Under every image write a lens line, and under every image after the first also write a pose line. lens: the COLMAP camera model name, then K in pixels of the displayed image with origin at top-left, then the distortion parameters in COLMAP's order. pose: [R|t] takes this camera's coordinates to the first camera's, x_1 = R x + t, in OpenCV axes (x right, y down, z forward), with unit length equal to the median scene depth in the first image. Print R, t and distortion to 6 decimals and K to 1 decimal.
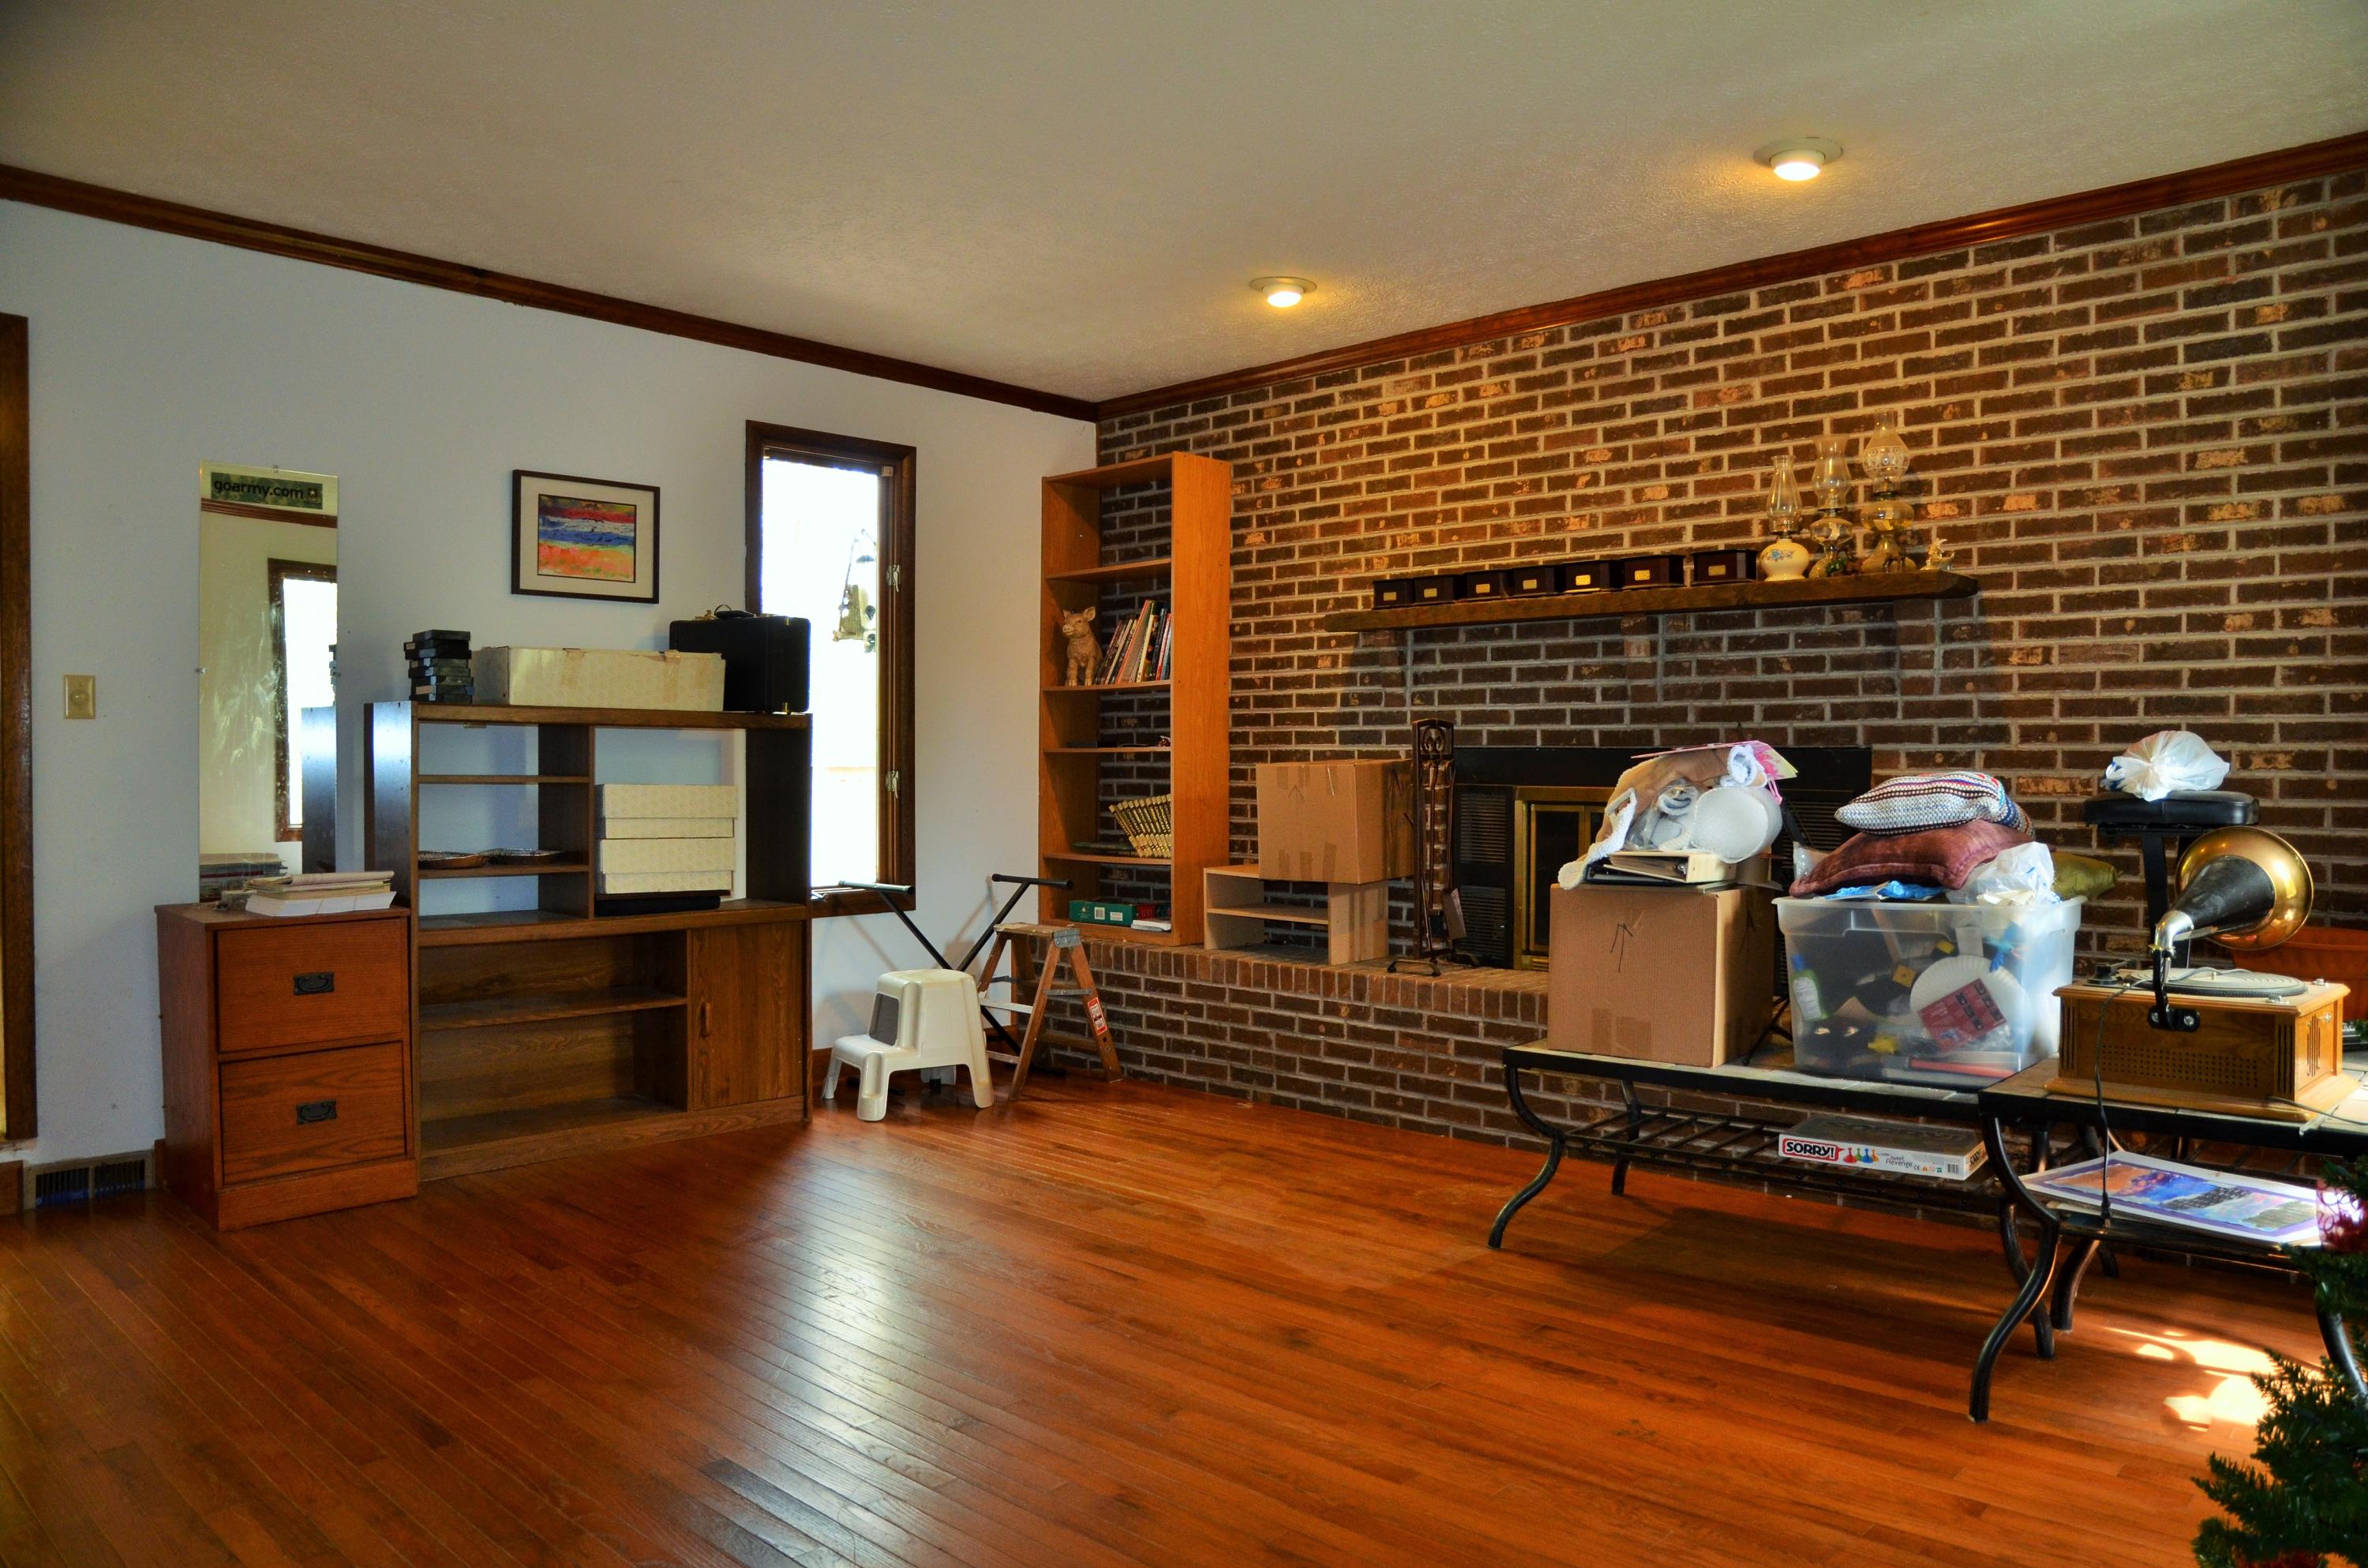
lens RADIAL K [[1628.7, 0, 1229.7], [0, 1628.7, 799.8], [0, 0, 1]] dist [-0.120086, 0.095713]
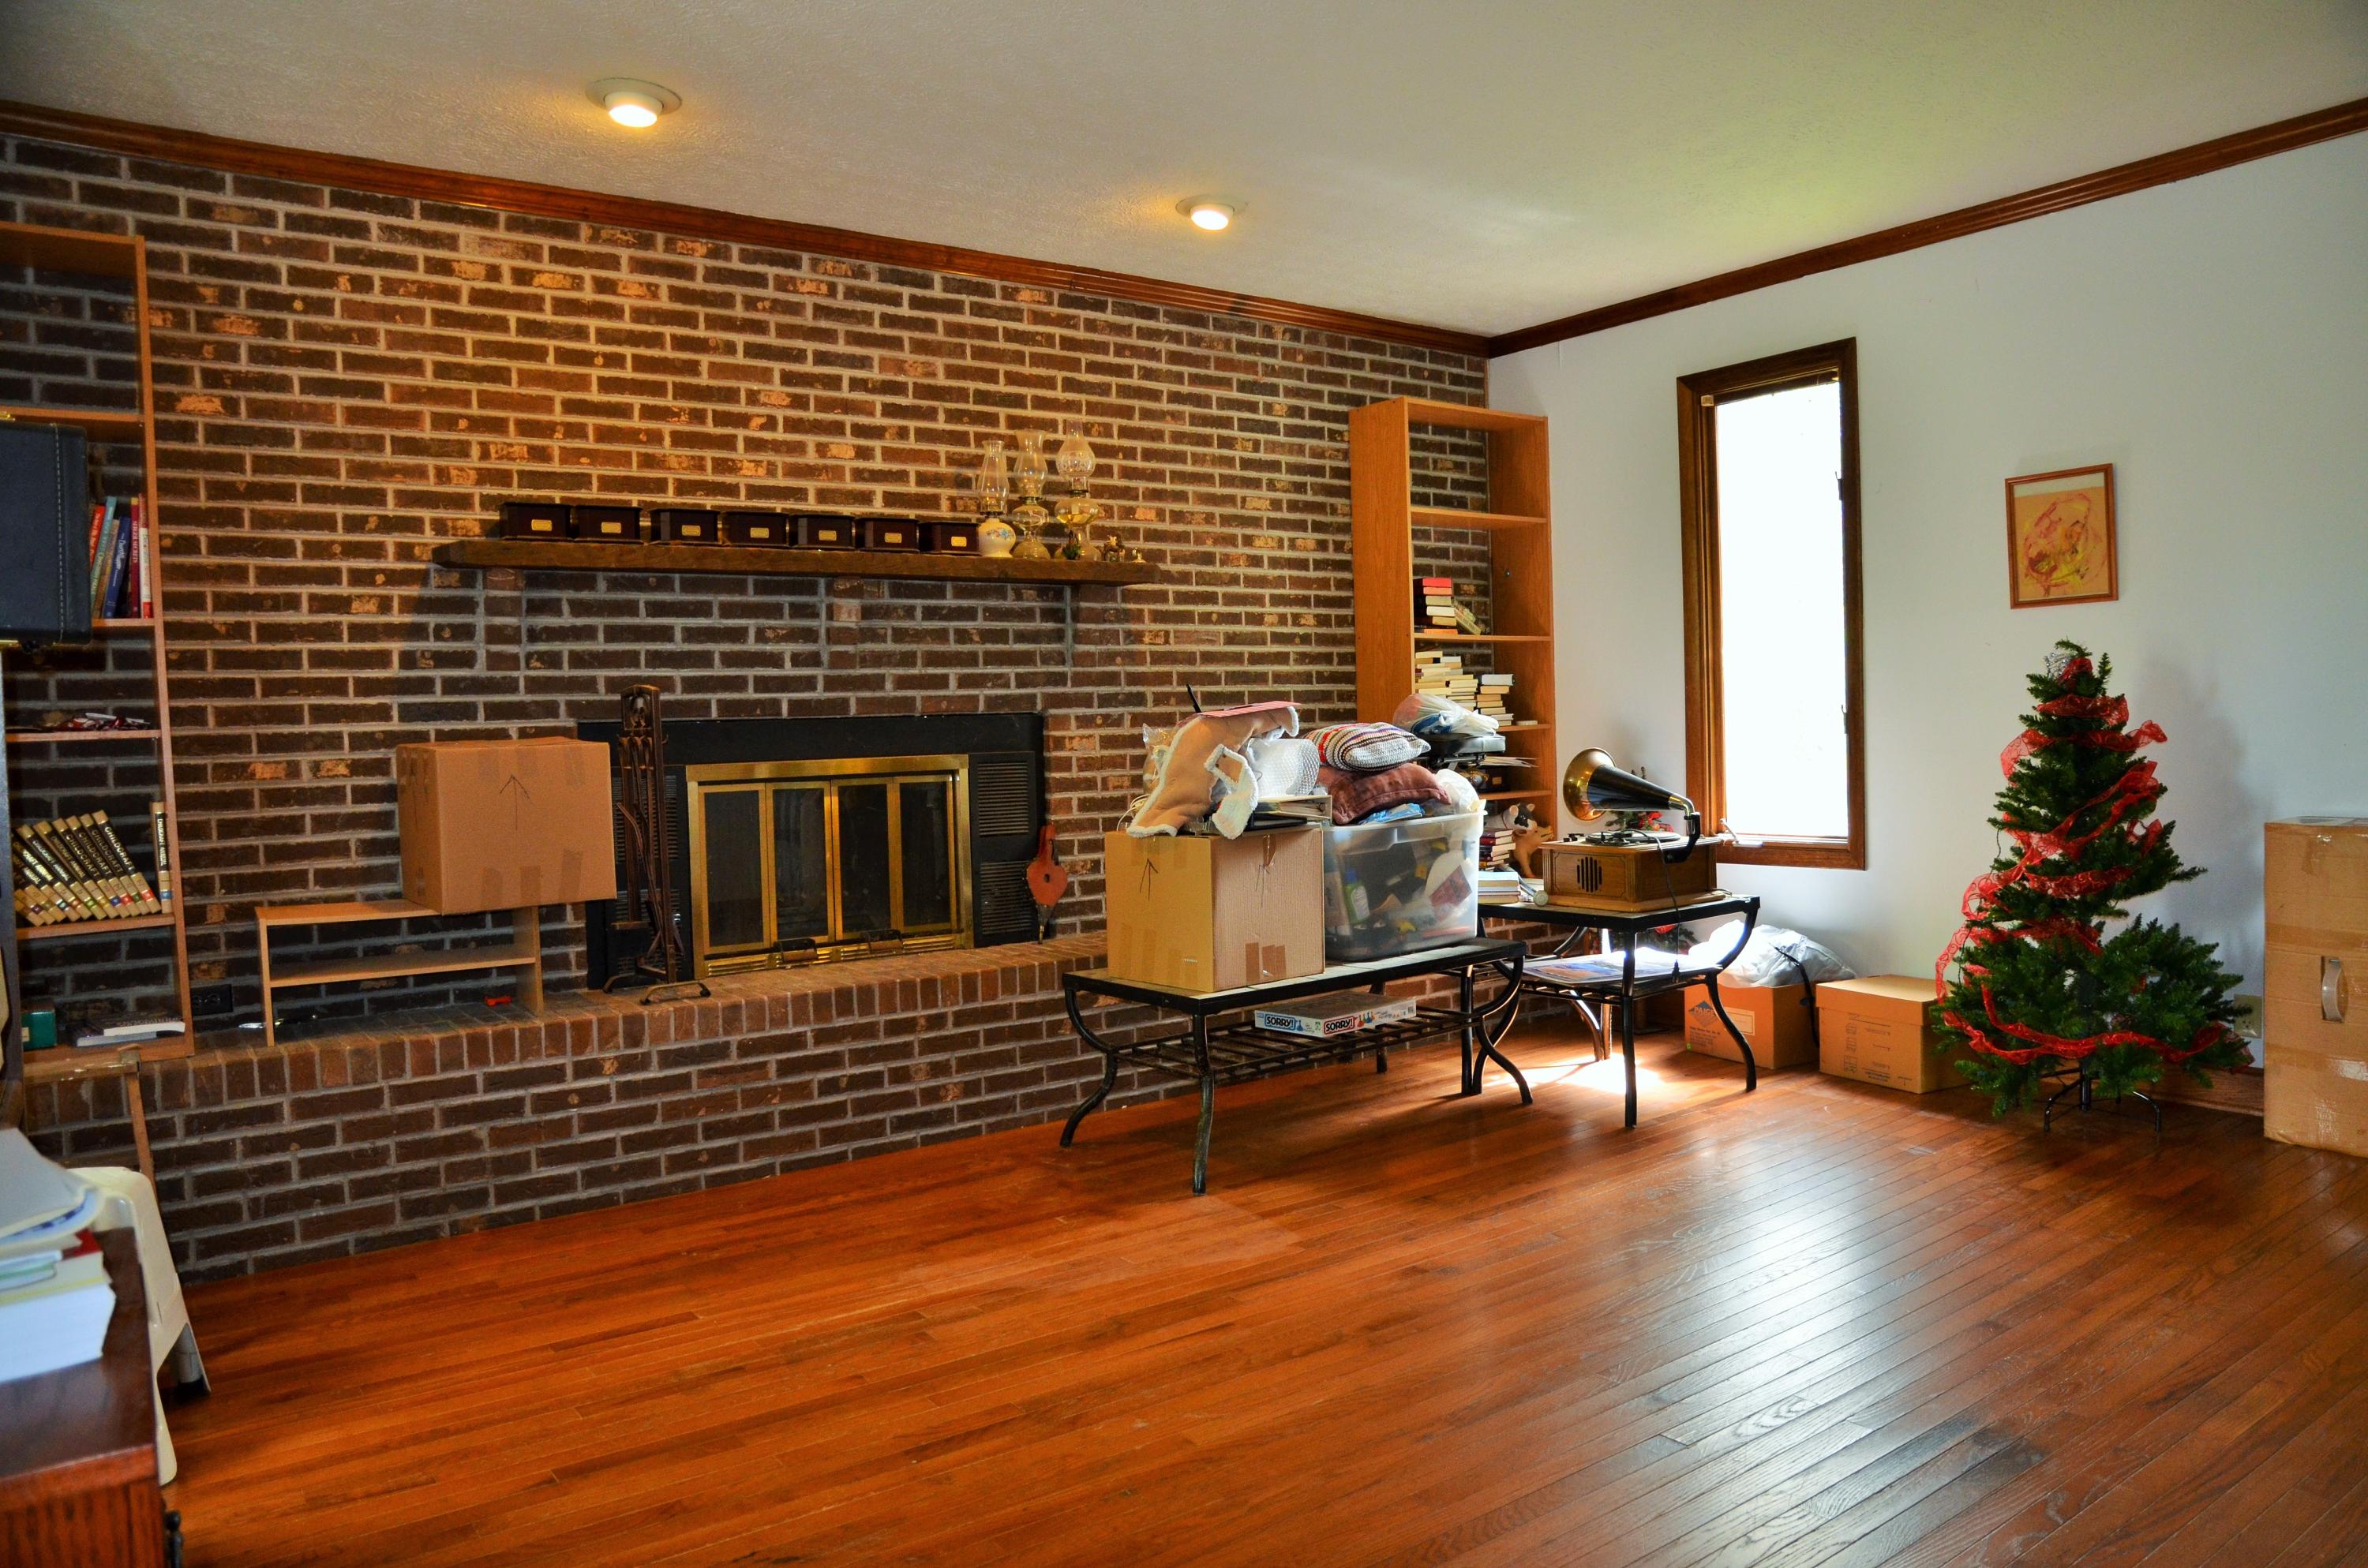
lens RADIAL K [[1628.7, 0, 1229.7], [0, 1628.7, 799.8], [0, 0, 1]] dist [-0.120086, 0.095713]
pose [[0.179349, -0.054450, 0.982277, -0.657484], [0.052217, 0.997587, 0.045765, -0.015462], [-0.982399, 0.043084, 0.181760, 0.617147]]
